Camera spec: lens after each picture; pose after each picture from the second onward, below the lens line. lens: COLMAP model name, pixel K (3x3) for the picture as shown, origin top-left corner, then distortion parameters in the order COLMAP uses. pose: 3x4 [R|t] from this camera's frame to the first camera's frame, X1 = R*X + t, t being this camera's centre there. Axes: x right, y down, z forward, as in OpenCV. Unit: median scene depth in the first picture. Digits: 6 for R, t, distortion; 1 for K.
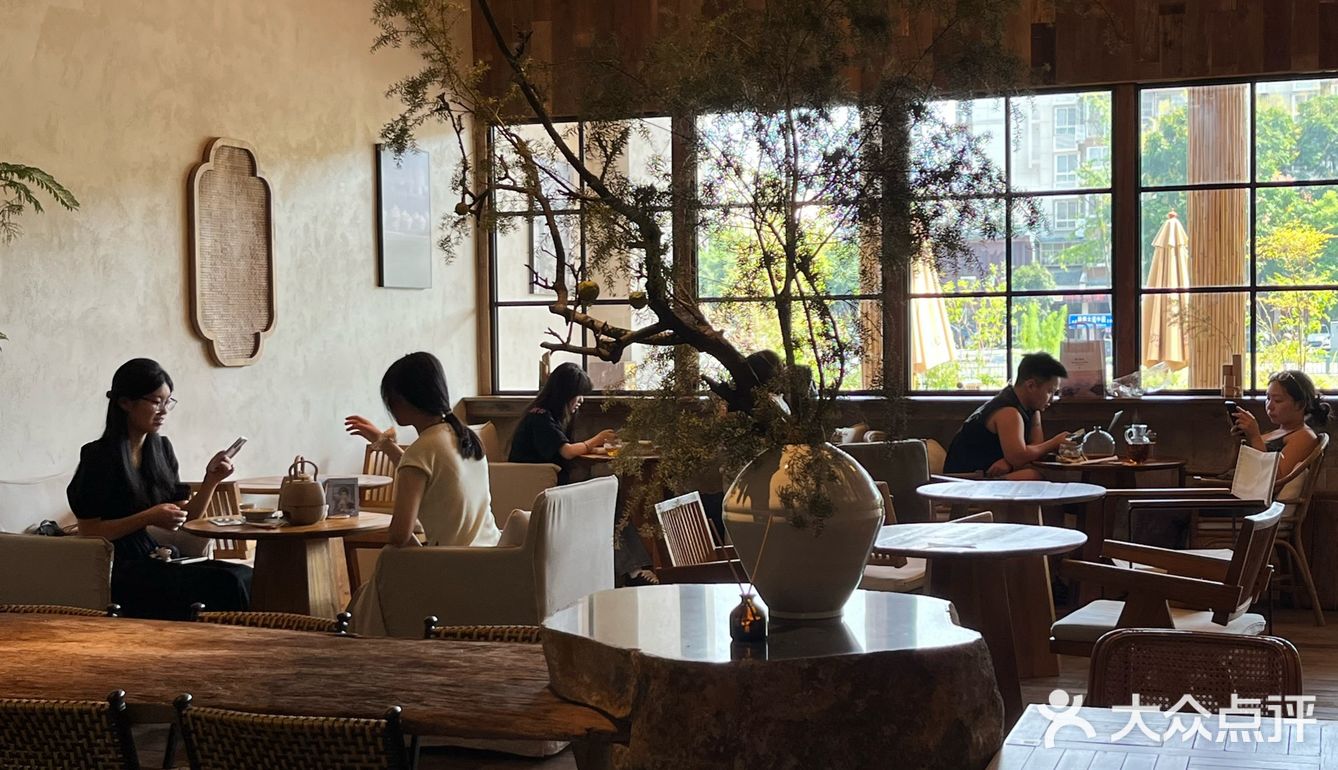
lens RADIAL K [[1837.8, 0, 672.8], [0, 1837.8, 393.6], [0, 0, 1]] dist [0.048043, 0.000000]
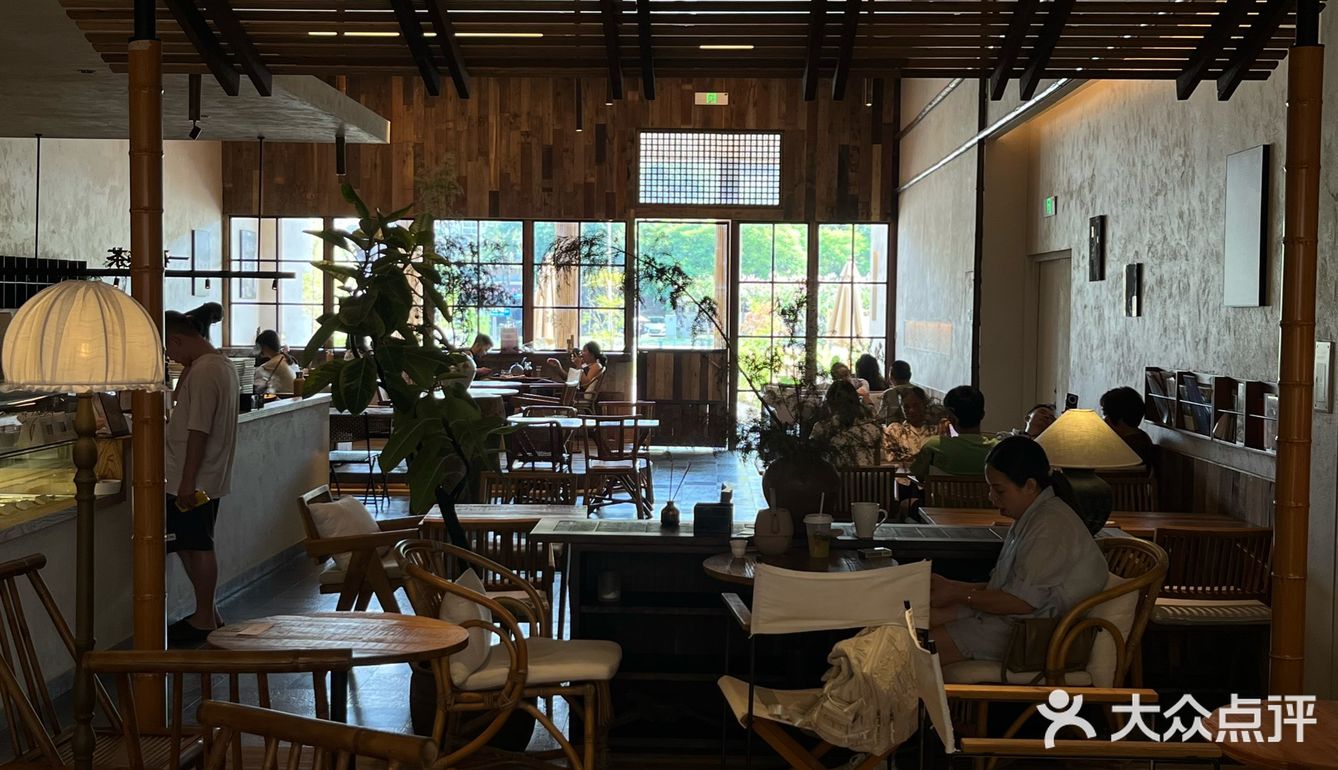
lens RADIAL K [[1639.1, 0, 664.7], [0, 1639.1, 387.4], [0, 0, 1]] dist [0.066010, 0.000000]
pose [[0.945204, 0.008763, 0.326362, -0.275635], [-0.012069, 0.999894, 0.008106, 0.028226], [-0.326256, -0.011600, 0.945210, -1.053487]]
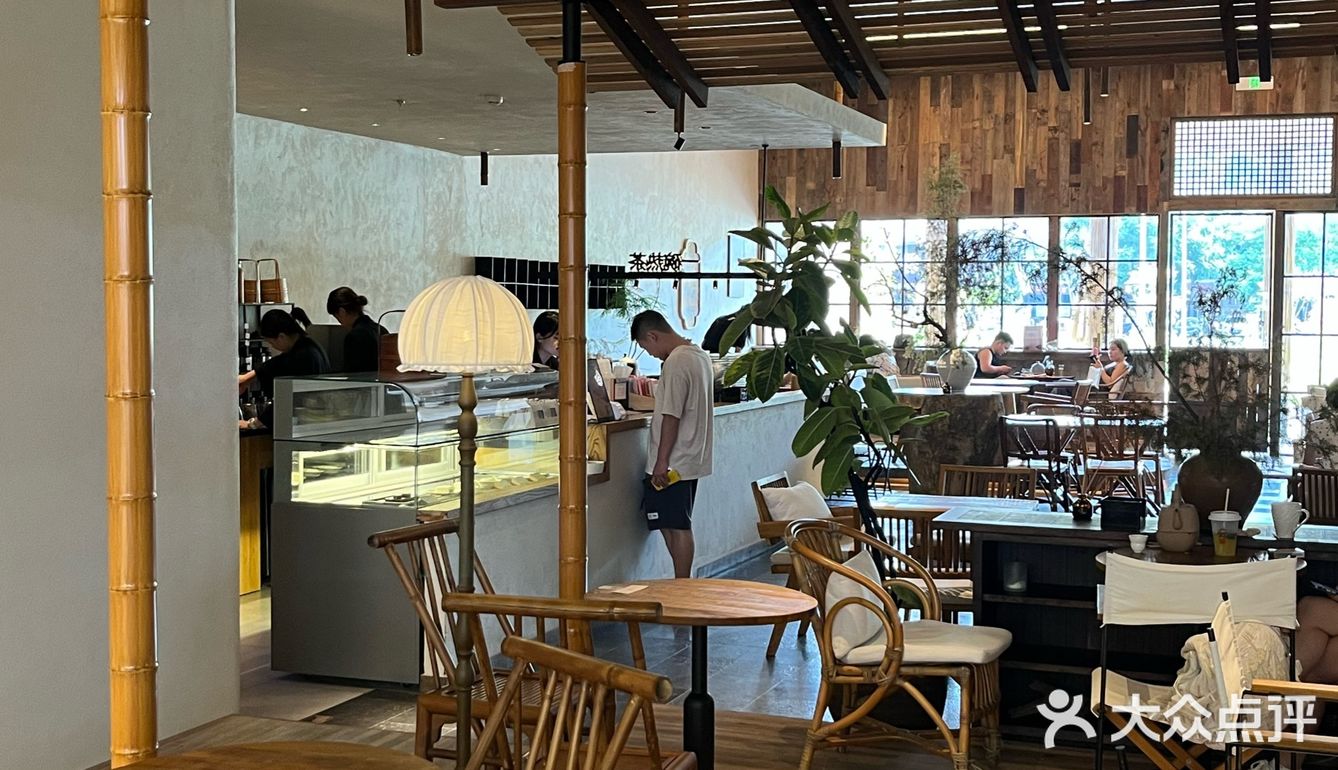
lens RADIAL K [[1639.1, 0, 677.4], [0, 1639.1, 388.1], [0, 0, 1]] dist [0.066010, 0.000000]
pose [[0.999795, 0.019779, -0.004321, -0.218284], [-0.019721, 0.999721, 0.013035, 0.031461], [0.004578, -0.012947, 0.999906, -1.088819]]
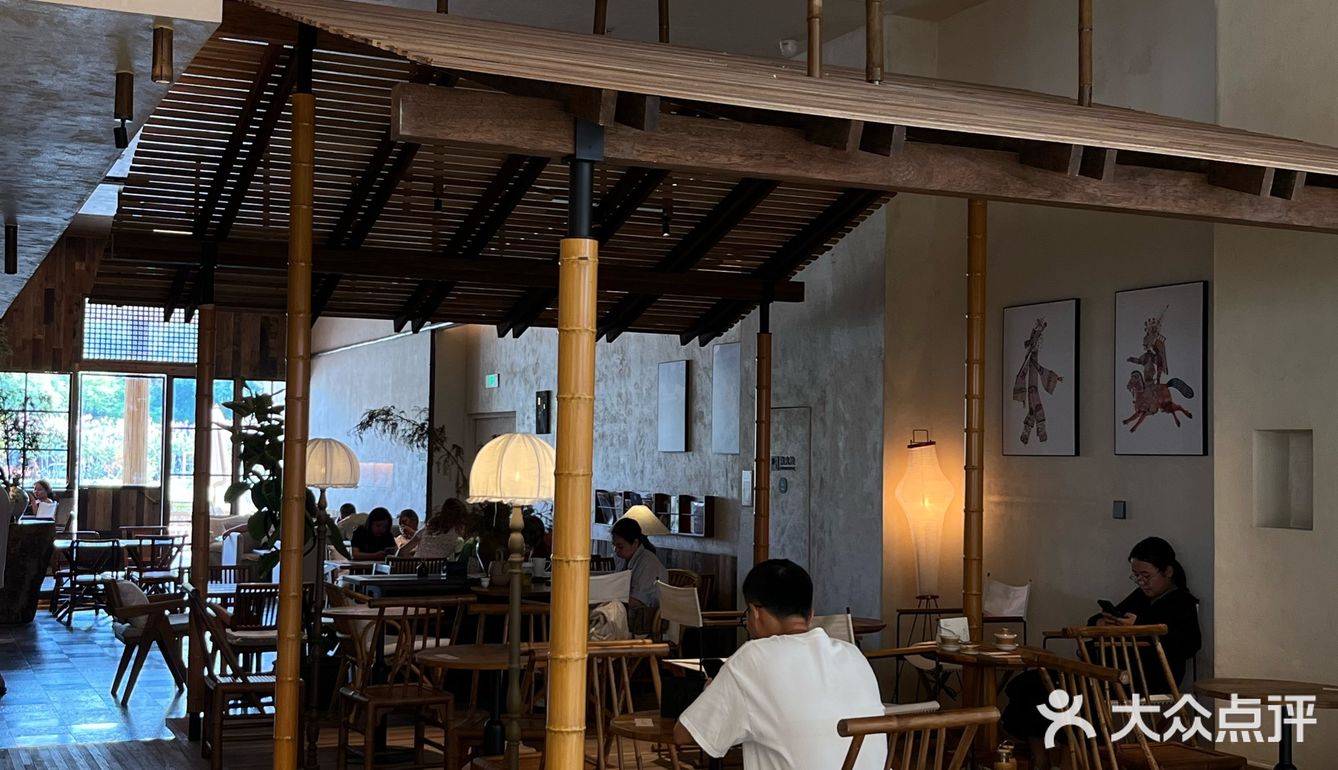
lens RADIAL K [[1639.1, 0, 669.1], [0, 1639.1, 382.9], [0, 0, 1]] dist [0.066010, 0.000000]
pose [[0.698051, 0.058907, 0.713621, -0.757891], [0.001853, 0.996458, -0.084066, 0.051092], [-0.716045, 0.060005, 0.695470, -1.357444]]
